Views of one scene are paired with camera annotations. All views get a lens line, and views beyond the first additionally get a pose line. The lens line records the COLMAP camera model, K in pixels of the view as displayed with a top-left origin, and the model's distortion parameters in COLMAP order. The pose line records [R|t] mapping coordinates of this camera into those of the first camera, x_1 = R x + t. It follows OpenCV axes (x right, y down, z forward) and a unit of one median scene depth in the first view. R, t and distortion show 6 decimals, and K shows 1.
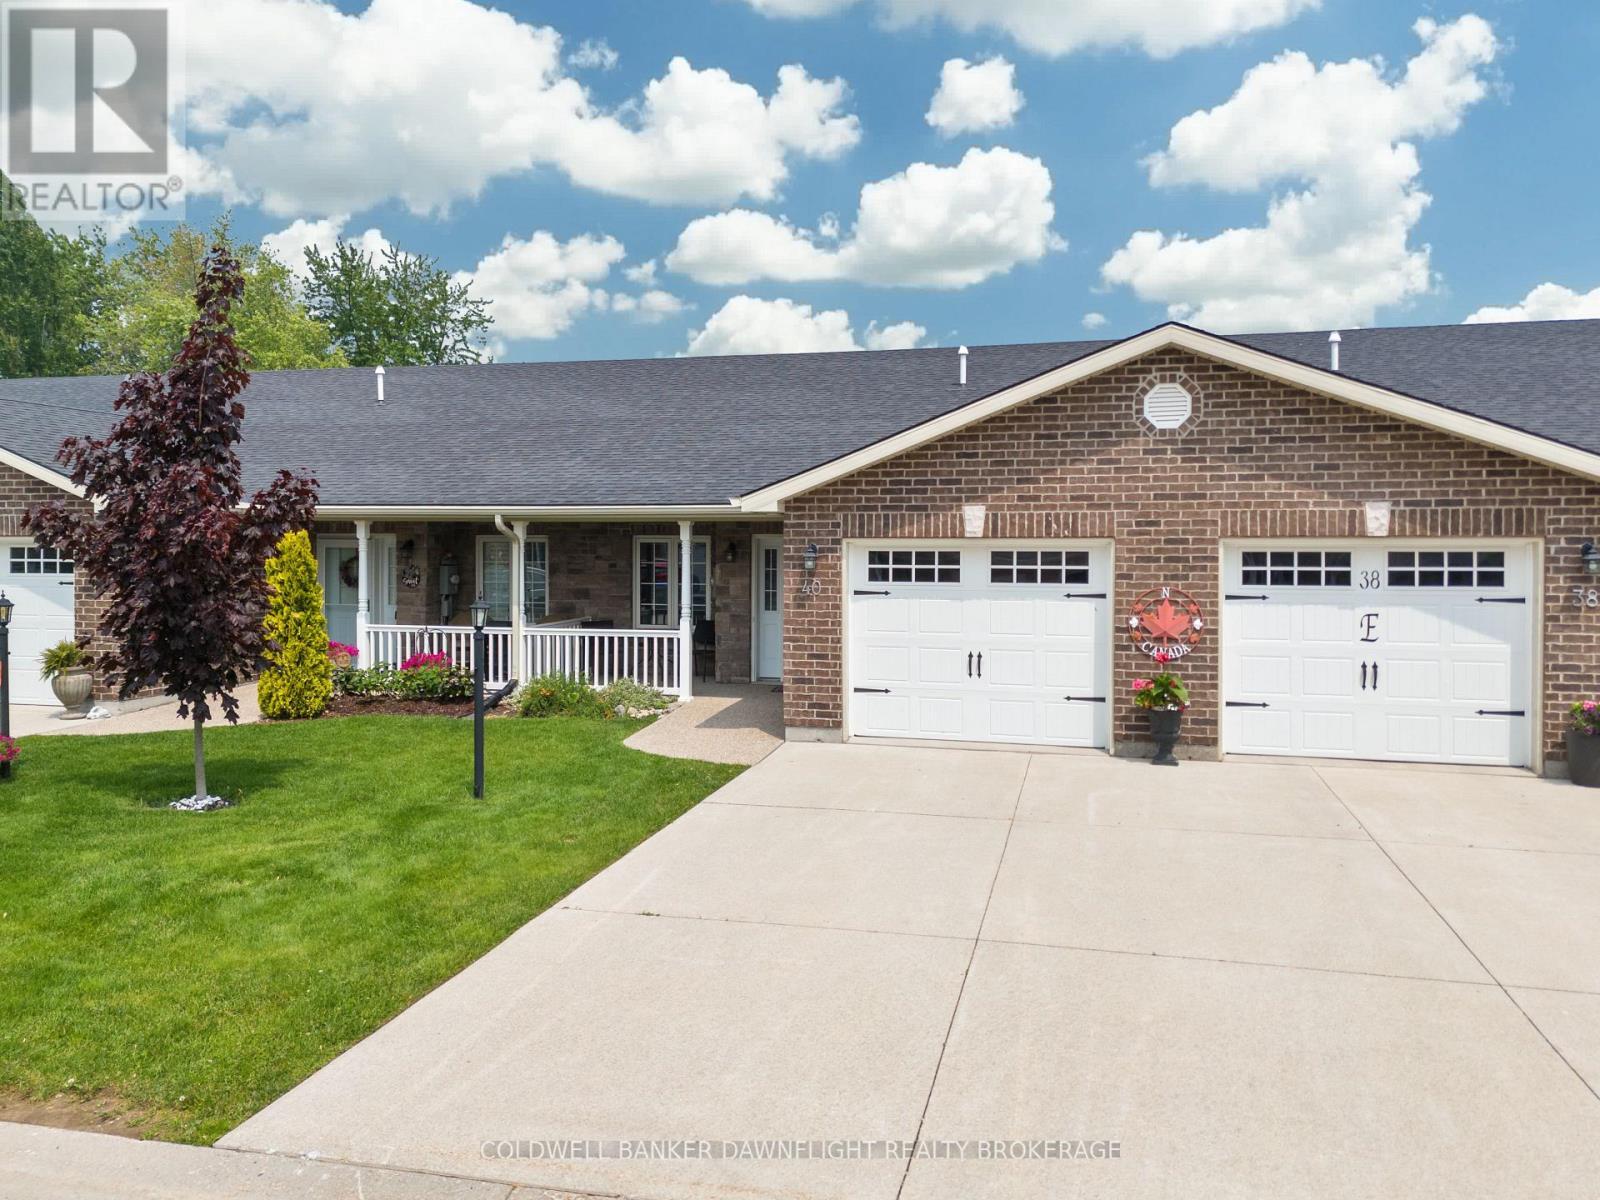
lens RADIAL K [[1137.8, 0, 807.7], [0, 1137.8, 594.8], [0, 0, 1]] dist [0.129929, -0.156191]
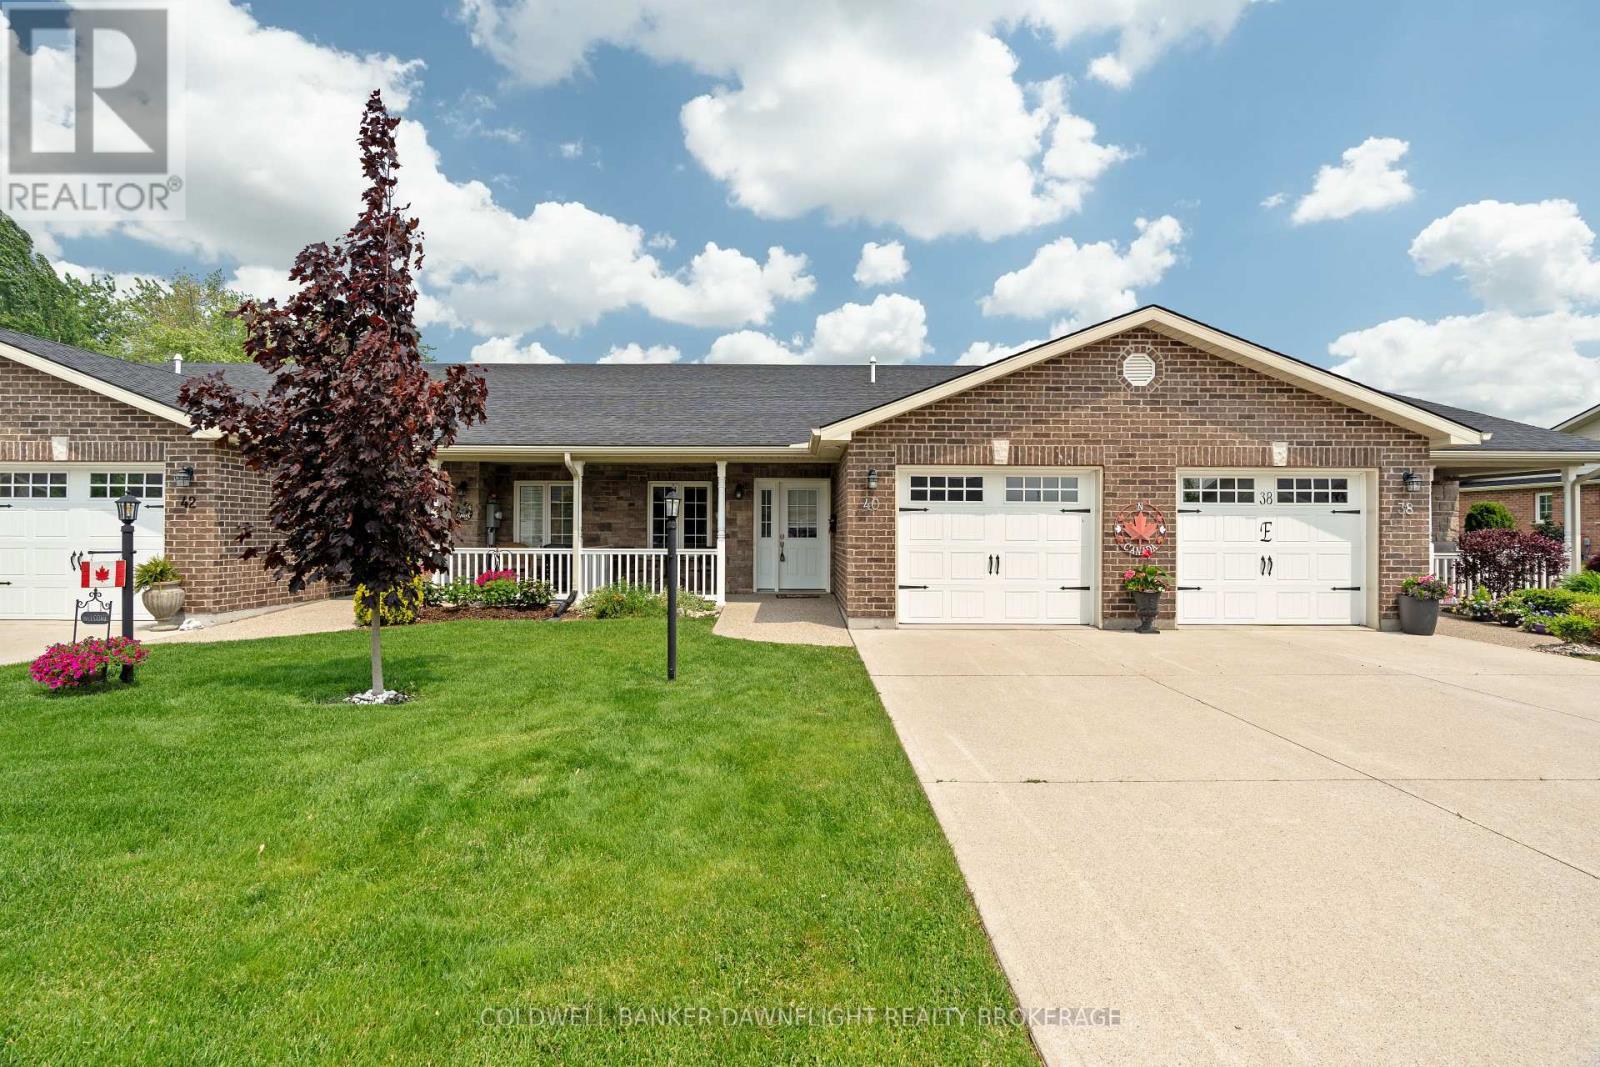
lens RADIAL K [[715.0, 0, 802.4], [0, 715.0, 536.7], [0, 0, 1]] dist [-0.005298, 0.000423]
pose [[0.970373, 0.000202, 0.241613, -0.272059], [0.007508, 0.999491, -0.030991, 0.055510], [-0.241496, 0.031887, 0.969878, 0.279427]]
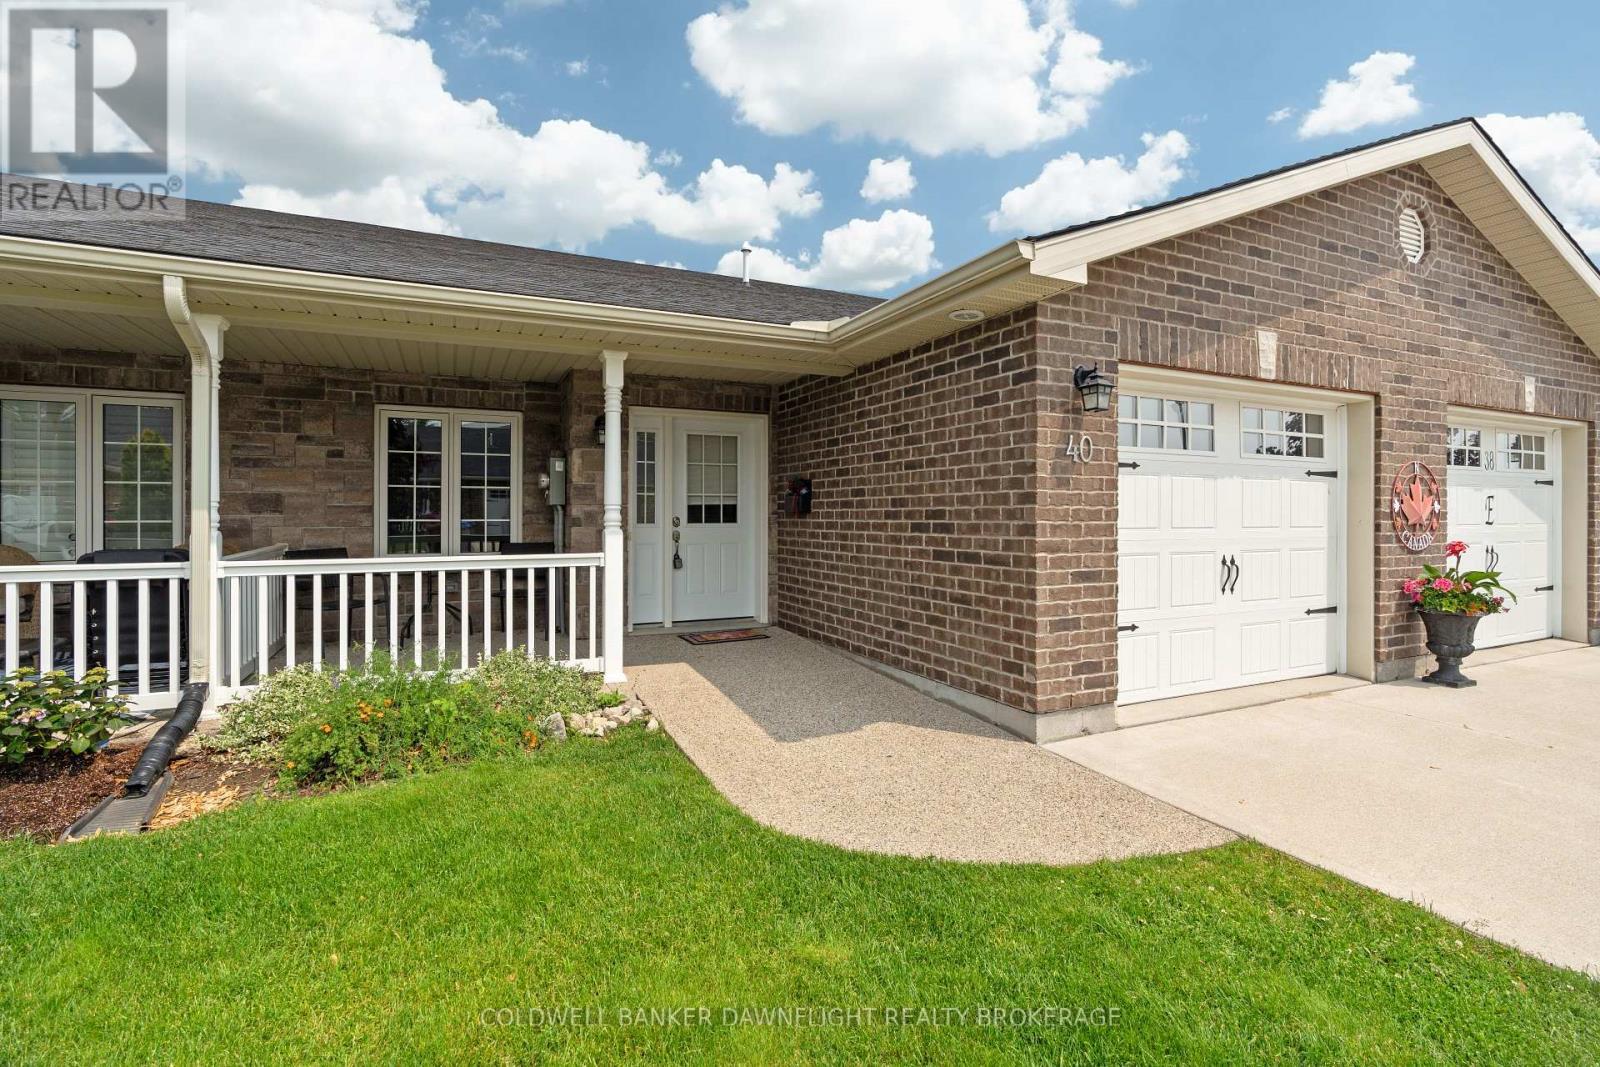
lens RADIAL K [[730.5, 0, 804.9], [0, 730.5, 514.7], [0, 0, 1]] dist [-0.006457, 0.001626]
pose [[0.779714, -0.003822, 0.626124, -0.330474], [0.025784, 0.999329, -0.026008, 0.032217], [-0.625605, 0.036423, 0.779290, 0.860371]]
